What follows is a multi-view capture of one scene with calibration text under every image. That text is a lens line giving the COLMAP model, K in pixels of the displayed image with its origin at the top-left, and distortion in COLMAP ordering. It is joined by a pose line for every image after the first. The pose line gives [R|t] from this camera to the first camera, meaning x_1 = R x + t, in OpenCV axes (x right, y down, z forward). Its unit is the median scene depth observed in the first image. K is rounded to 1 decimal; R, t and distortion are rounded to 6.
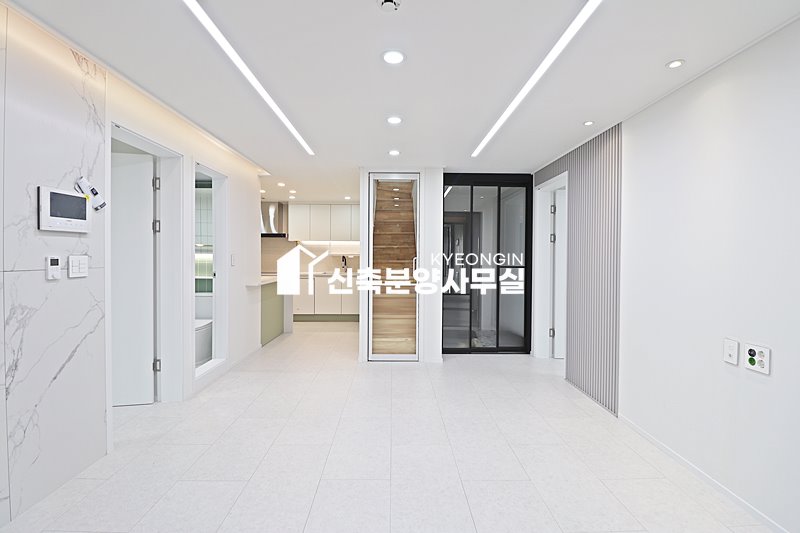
lens RADIAL K [[367.1, 0, 400.9], [0, 367.1, 261.0], [0, 0, 1]] dist [-0.000934, -0.013585]
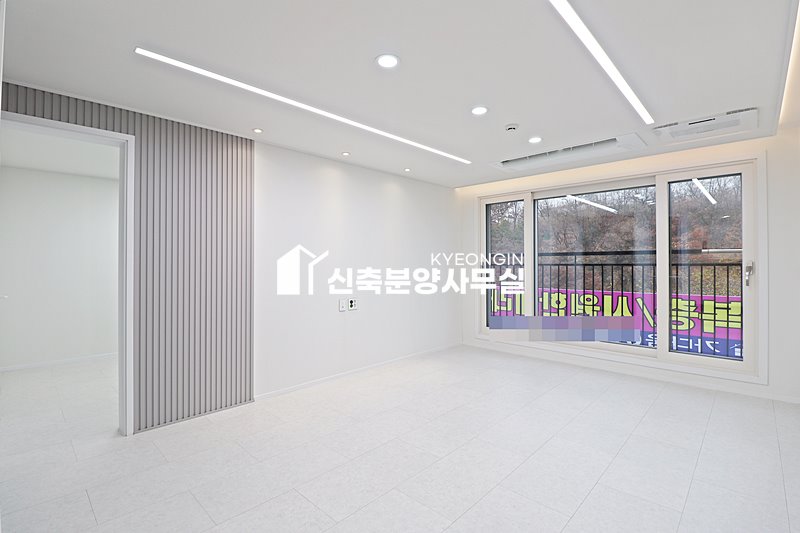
lens RADIAL K [[367.1, 0, 400.9], [0, 367.1, 261.0], [0, 0, 1]] dist [-0.000934, -0.013585]
pose [[-0.713074, -0.002471, 0.701084, -0.343753], [0.005204, 0.999948, 0.008817, -0.008017], [-0.701069, 0.009936, -0.713024, 0.978936]]
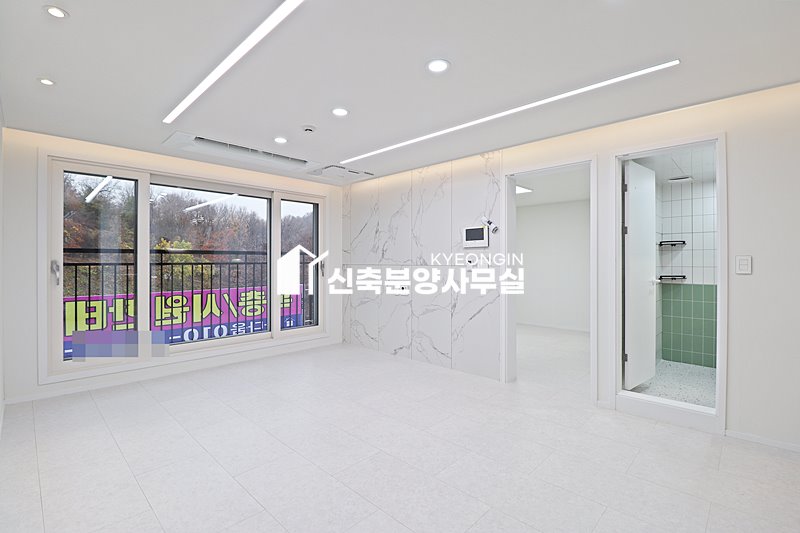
lens RADIAL K [[367.1, 0, 400.9], [0, 367.1, 261.0], [0, 0, 1]] dist [-0.000934, -0.013585]
pose [[-0.707017, -0.008126, -0.707149, 0.353299], [-0.012804, 0.999917, 0.001312, -0.000858], [0.707080, 0.009982, -0.707063, 0.965893]]
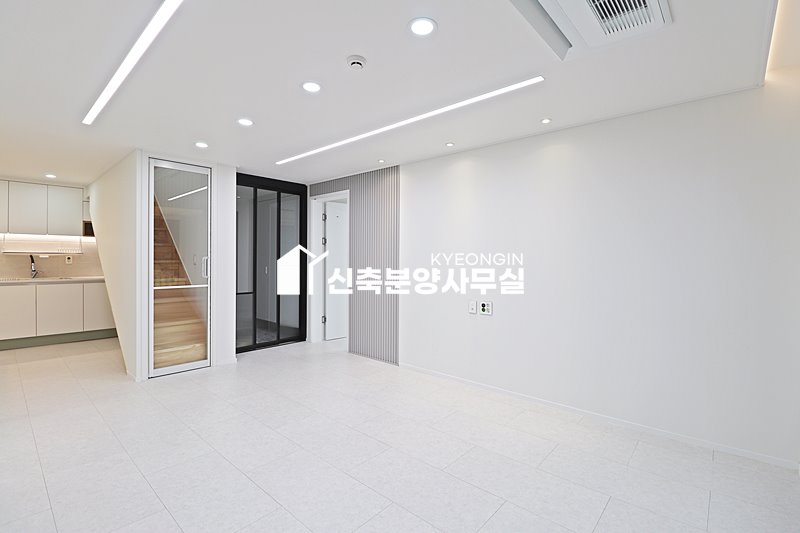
lens RADIAL K [[367.1, 0, 400.9], [0, 367.1, 261.0], [0, 0, 1]] dist [-0.000934, -0.013585]
pose [[0.679247, -0.005990, 0.733885, -0.314441], [0.007969, 0.999968, 0.000786, 0.004234], [-0.733867, 0.005314, 0.679273, -0.005502]]
